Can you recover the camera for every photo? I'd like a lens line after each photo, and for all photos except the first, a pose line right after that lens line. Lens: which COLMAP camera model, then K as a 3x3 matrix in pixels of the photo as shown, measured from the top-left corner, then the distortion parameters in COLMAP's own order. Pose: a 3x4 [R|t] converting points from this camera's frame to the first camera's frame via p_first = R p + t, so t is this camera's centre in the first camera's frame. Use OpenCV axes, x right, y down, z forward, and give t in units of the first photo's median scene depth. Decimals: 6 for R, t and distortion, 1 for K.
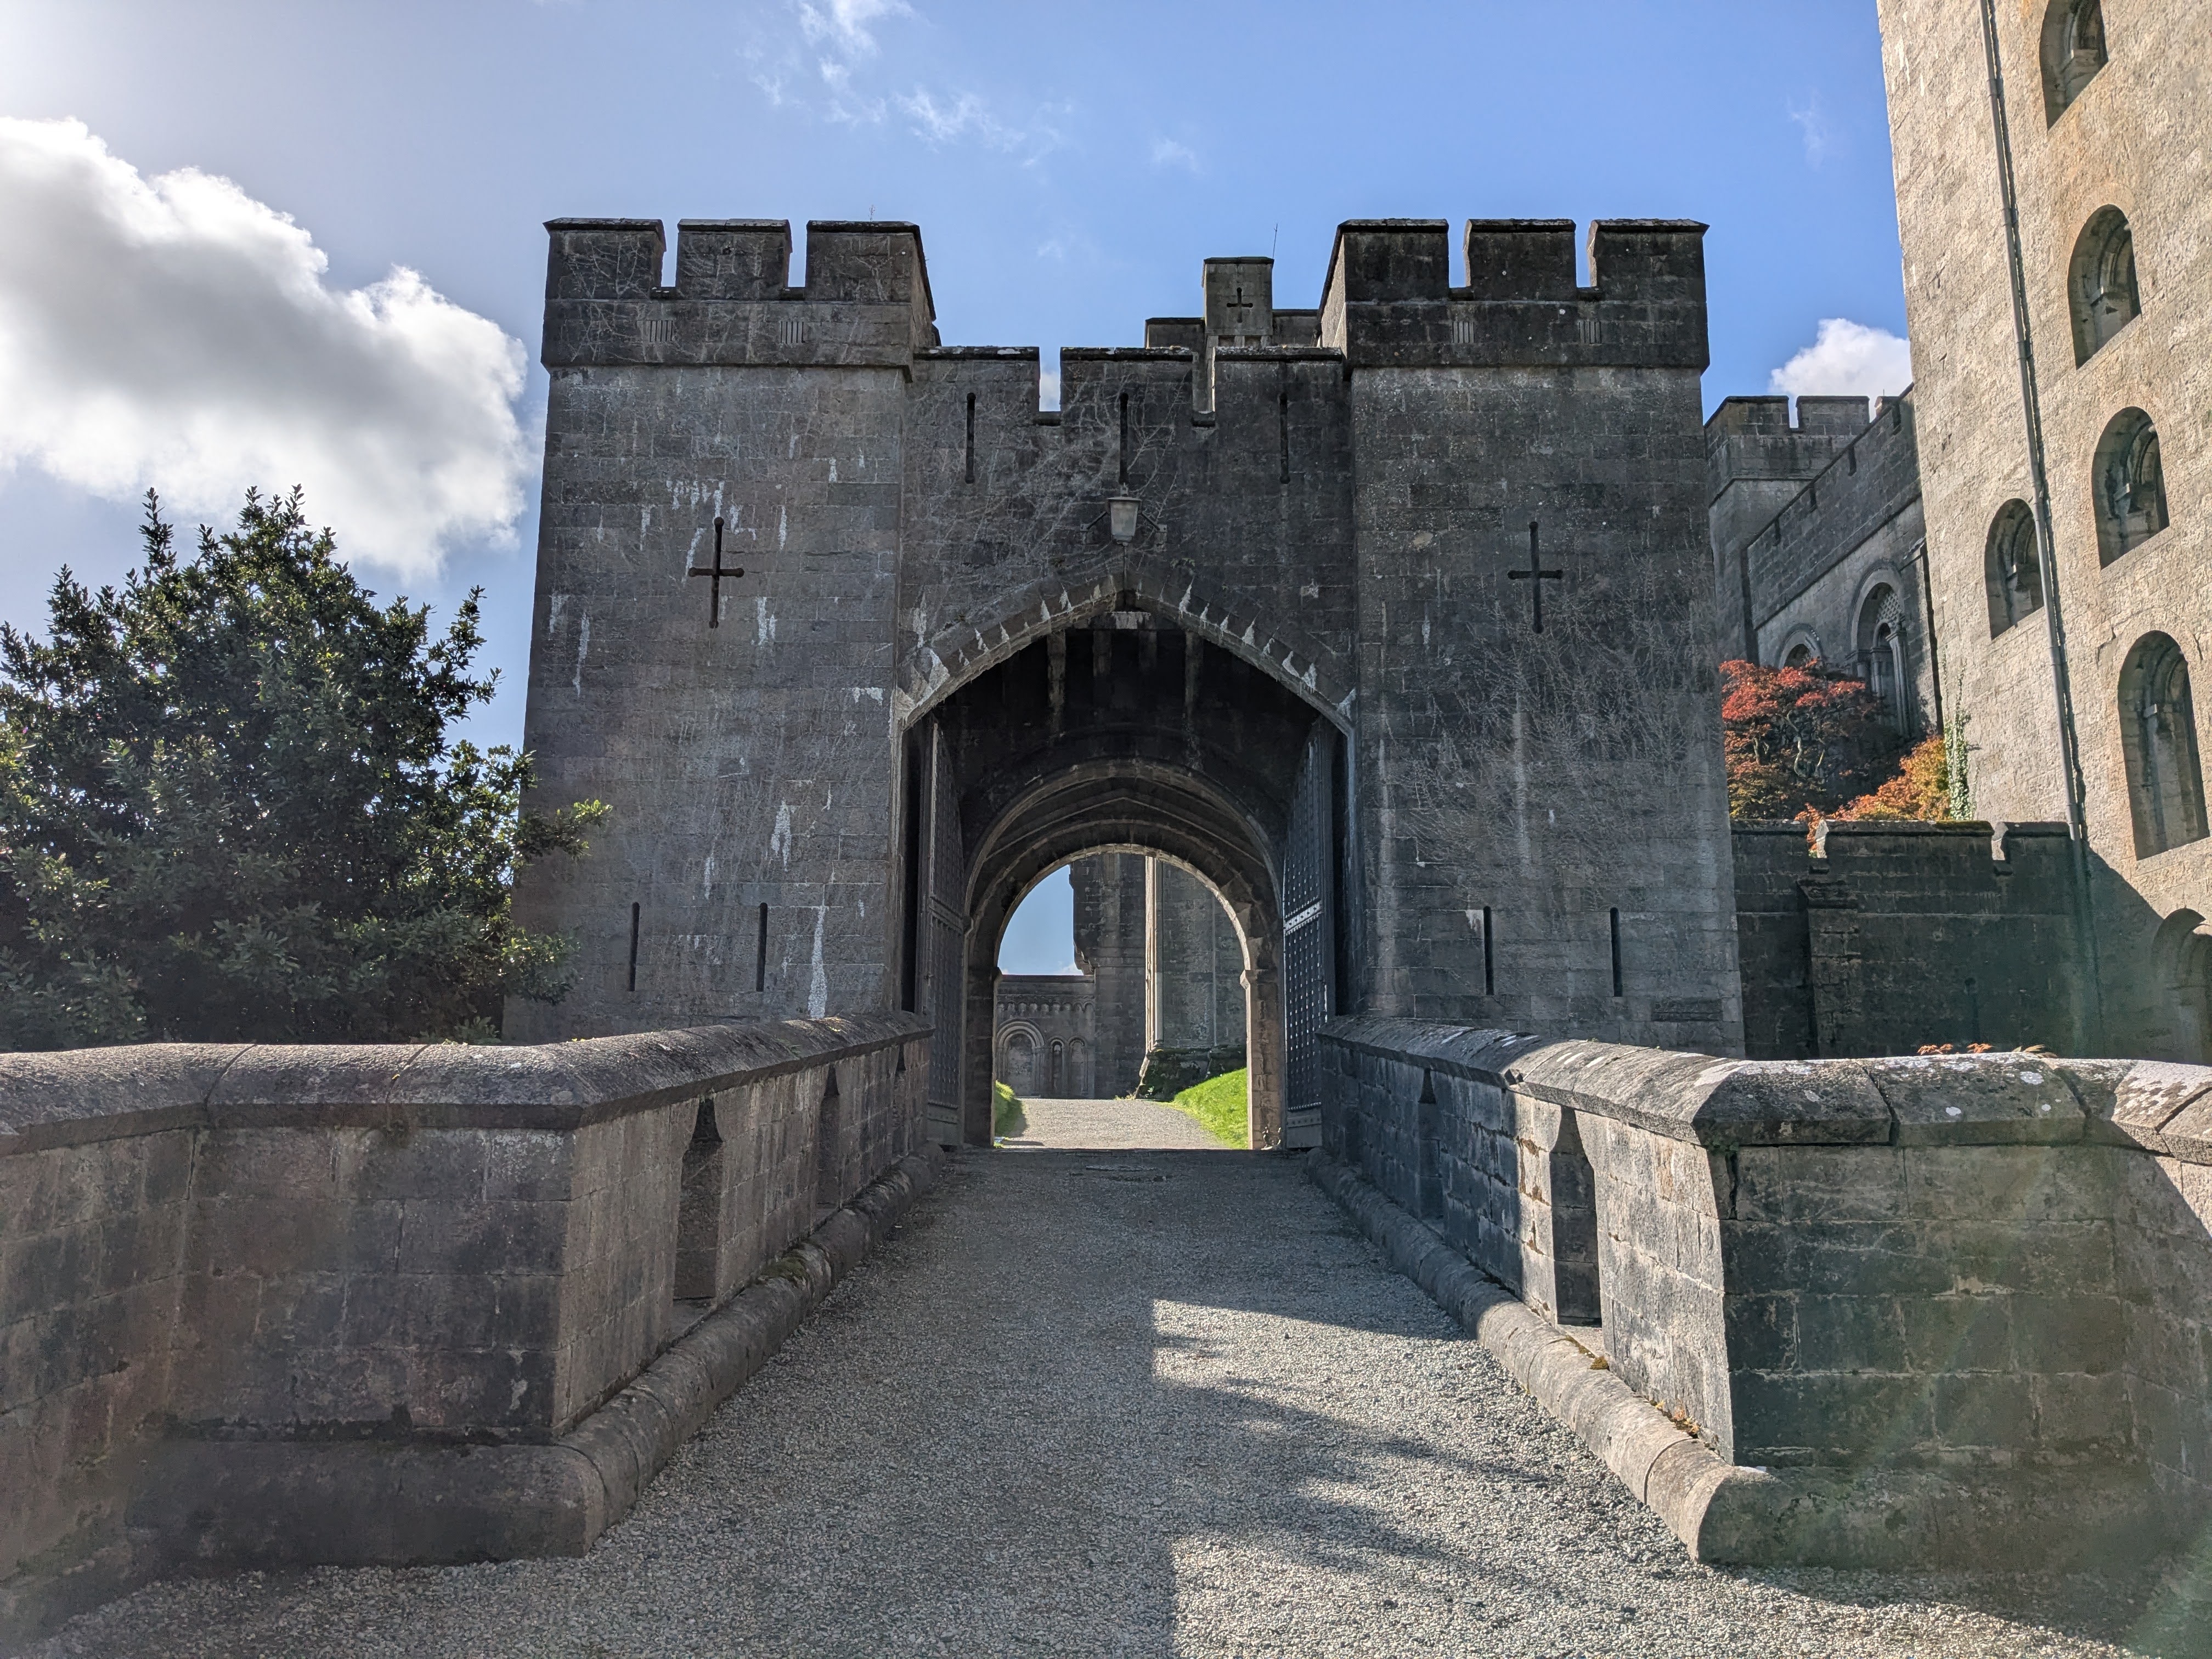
lens RADIAL K [[1757.9, 0, 1108.3], [0, 1757.9, 826.6], [0, 0, 1]] dist [0.028818, -0.046830]
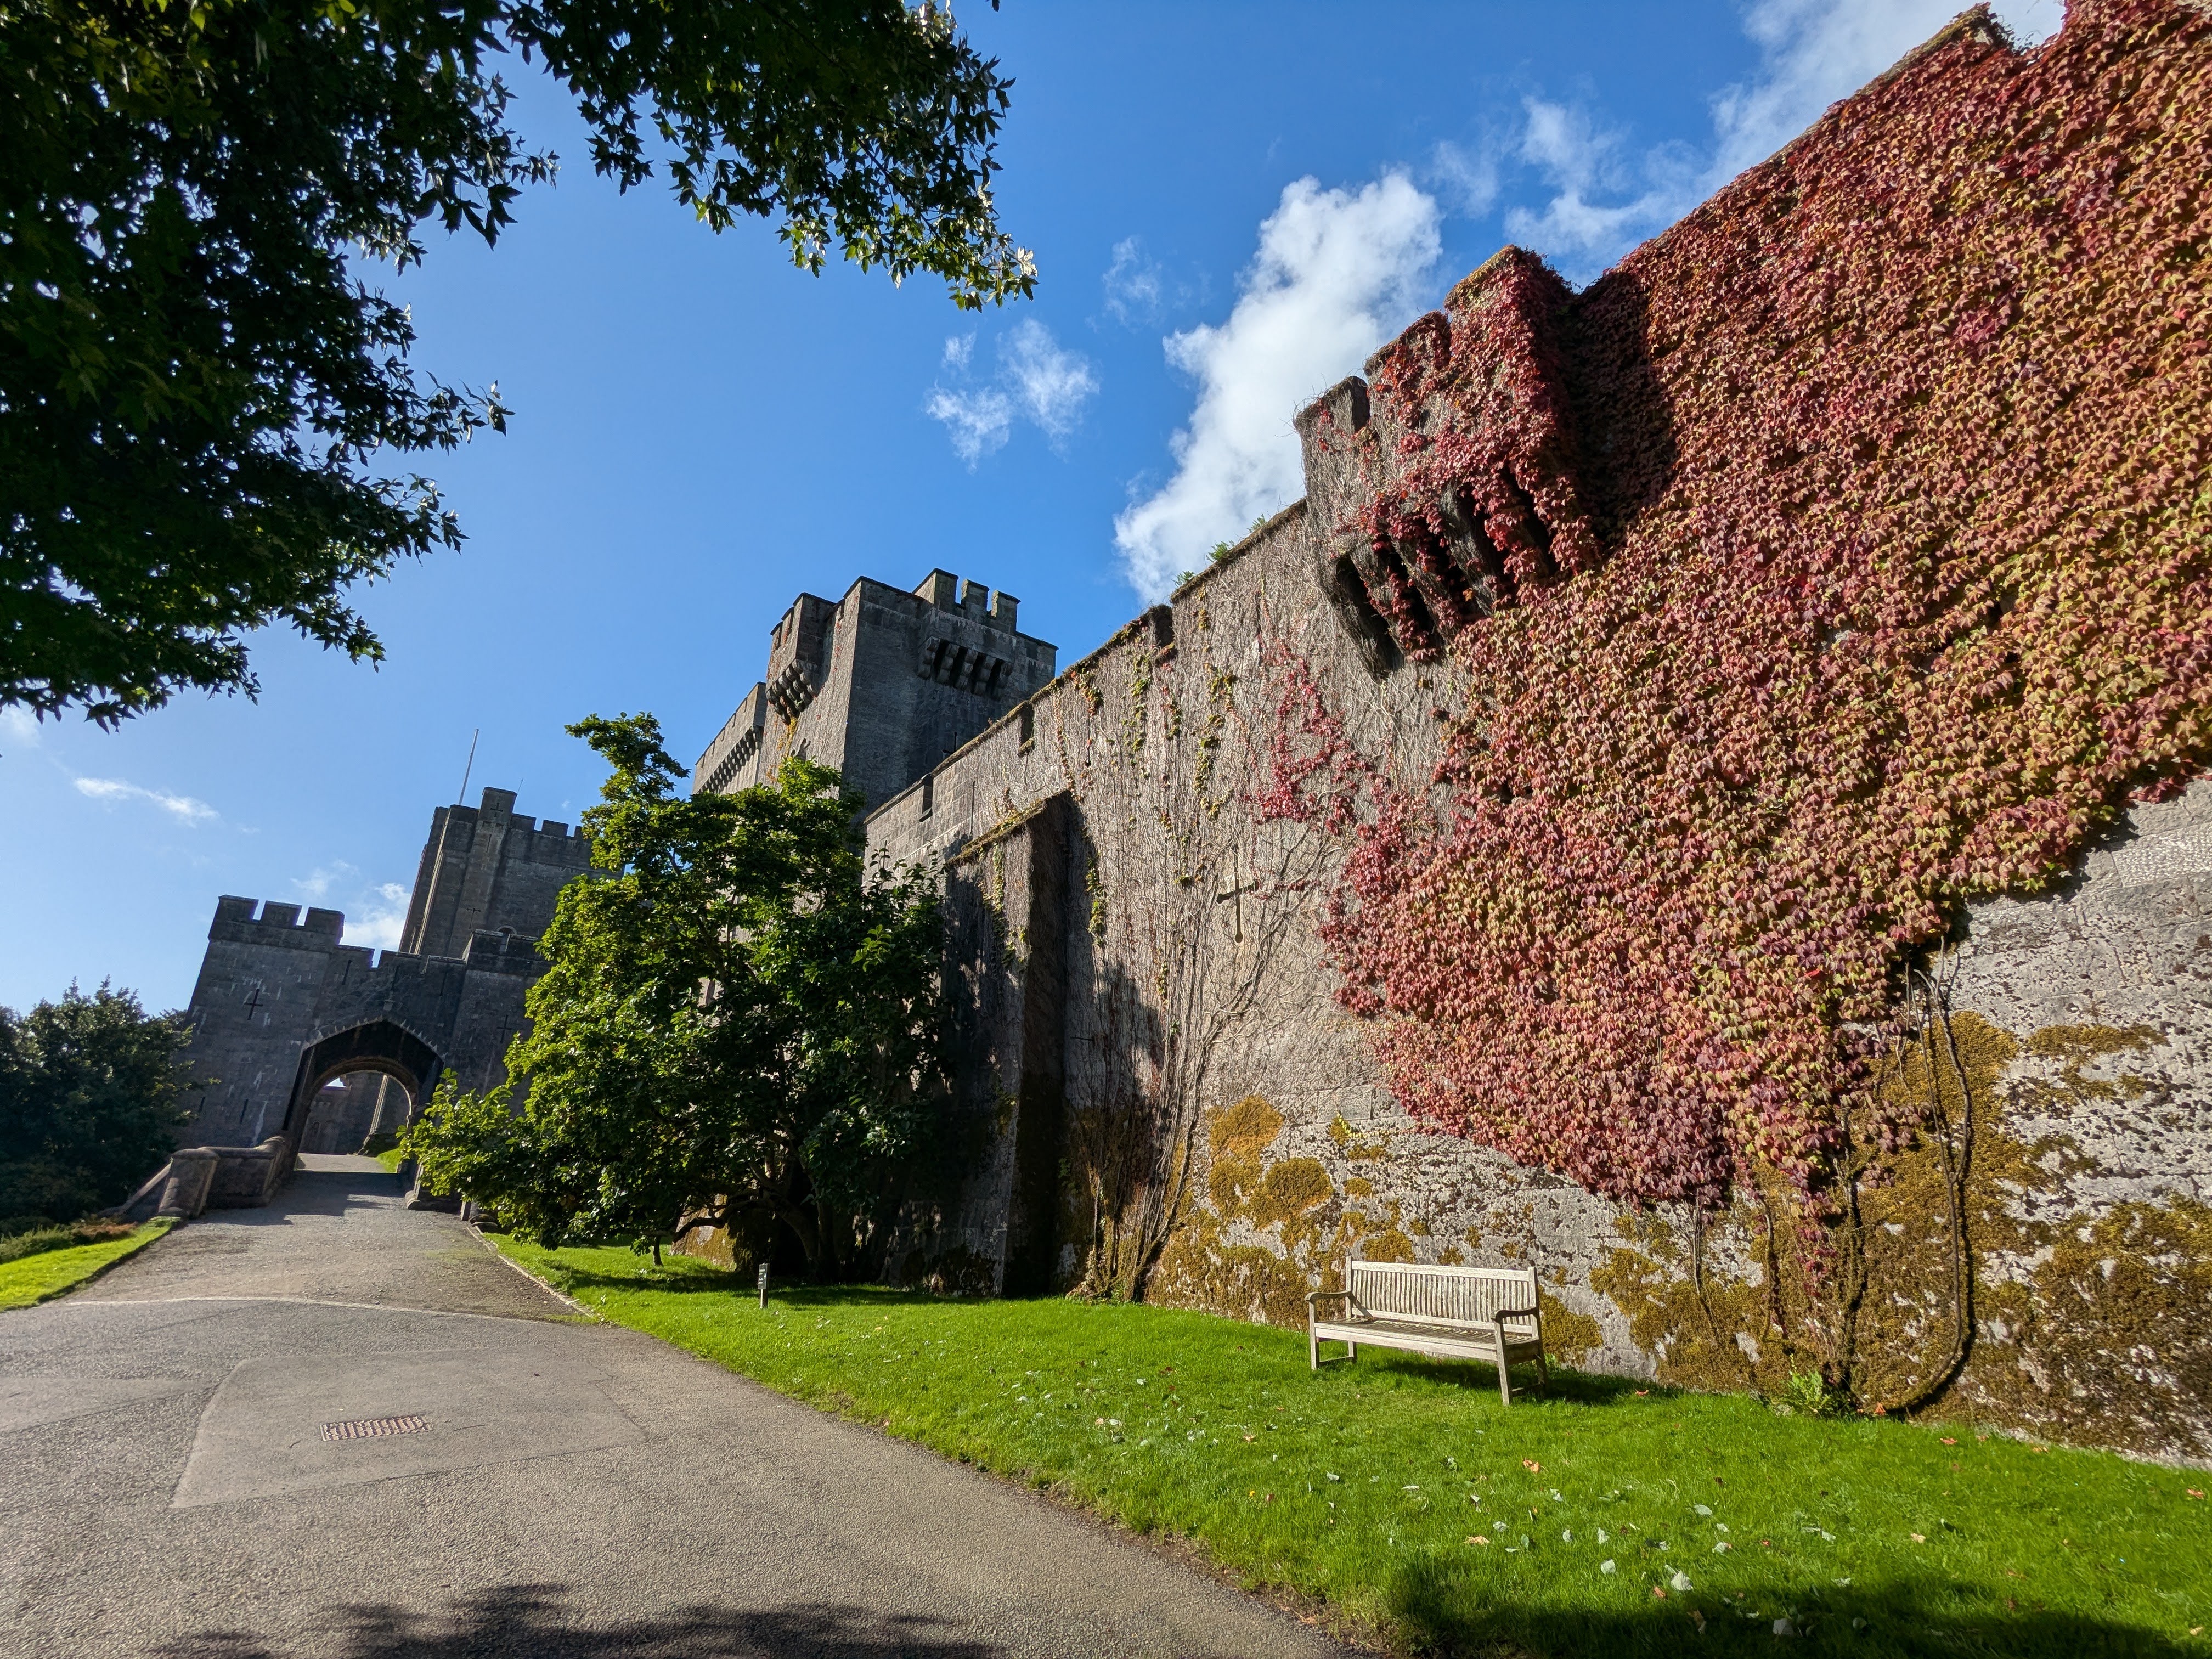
lens RADIAL K [[1038.9, 0, 1102.0], [0, 1038.9, 826.3], [0, 0, 1]] dist [-0.003828, -0.000297]
pose [[0.817877, 0.209901, 0.535741, -0.009667], [-0.119274, 0.972711, -0.199016, -0.279357], [-0.562895, 0.098871, 0.820594, -1.772163]]
